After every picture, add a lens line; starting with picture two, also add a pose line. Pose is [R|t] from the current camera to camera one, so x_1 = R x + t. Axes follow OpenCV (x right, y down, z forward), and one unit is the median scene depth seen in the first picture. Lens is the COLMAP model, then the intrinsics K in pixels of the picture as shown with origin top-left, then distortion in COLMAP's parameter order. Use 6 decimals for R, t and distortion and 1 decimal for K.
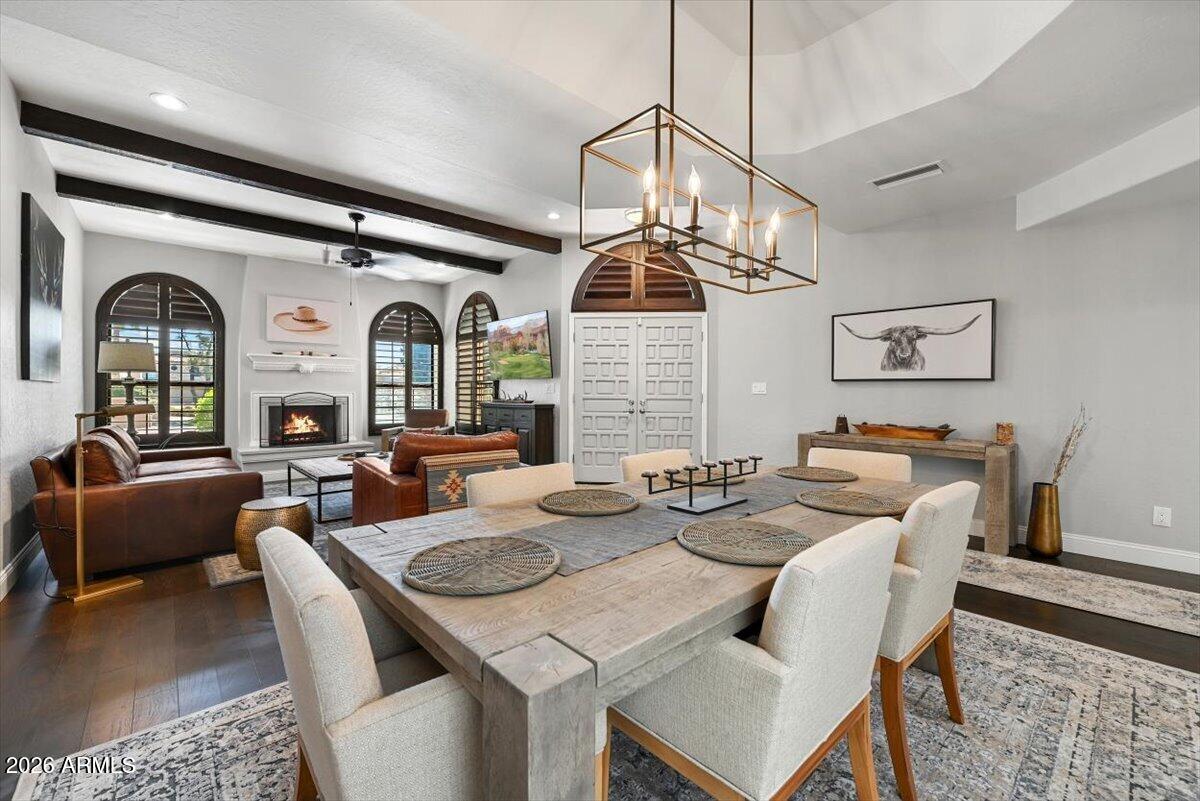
lens RADIAL K [[484.4, 0, 598.1], [0, 484.4, 394.1], [0, 0, 1]] dist [-0.008573, 0.000176]
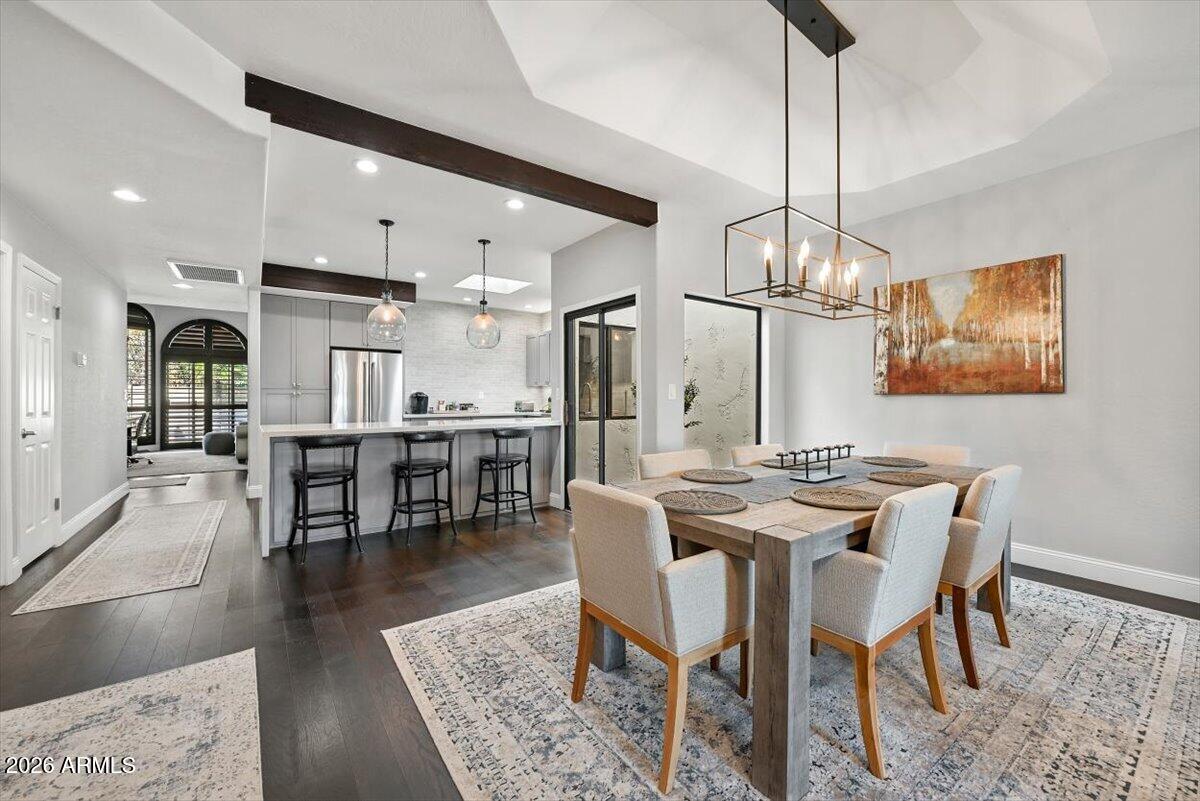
lens RADIAL K [[484.4, 0, 600.2], [0, 484.4, 395.3], [0, 0, 1]] dist [-0.008573, 0.000176]
pose [[-0.994189, -0.003754, 0.107584, 0.207128], [-0.003409, 0.999988, 0.003396, -0.003225], [-0.107596, 0.003010, -0.994190, 0.693100]]
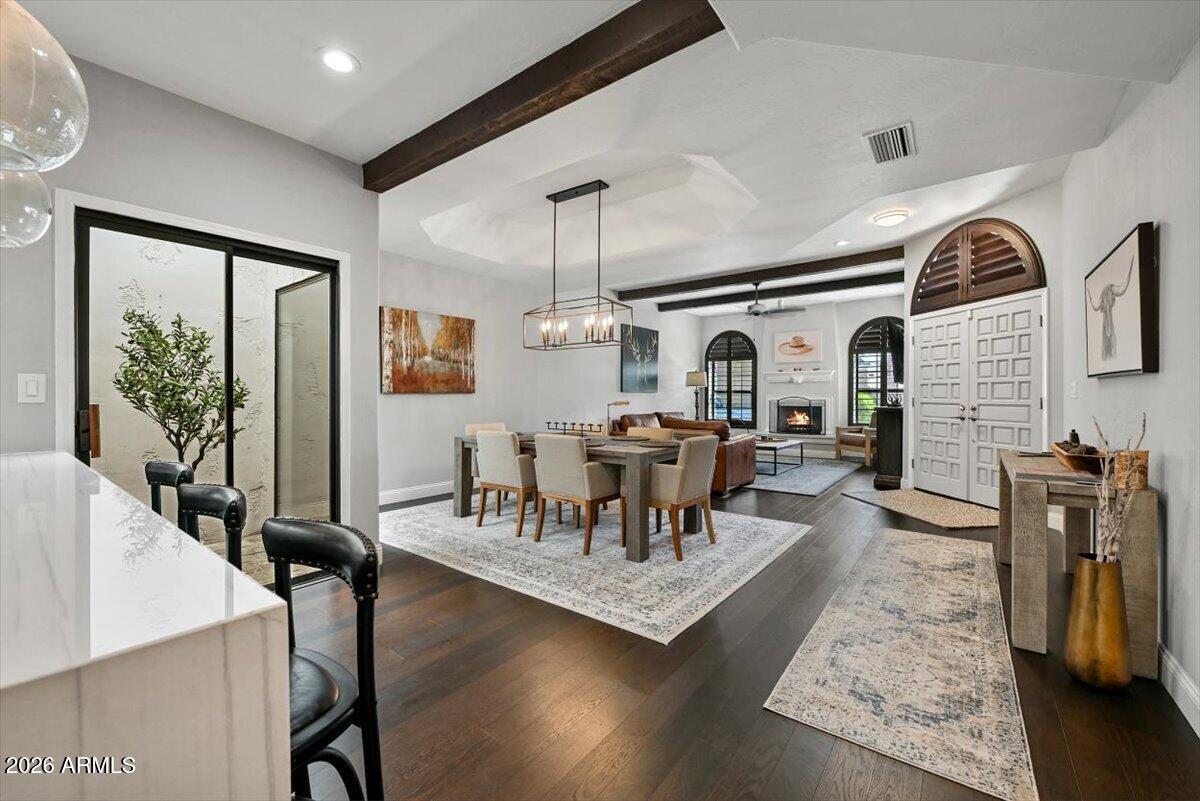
lens RADIAL K [[484.4, 0, 604.6], [0, 484.4, 395.8], [0, 0, 1]] dist [-0.008573, 0.000176]
pose [[0.193321, -0.002668, -0.981132, 0.794865], [-0.005154, 0.999980, -0.003735, 0.002231], [0.981122, 0.005779, 0.193303, 0.190762]]
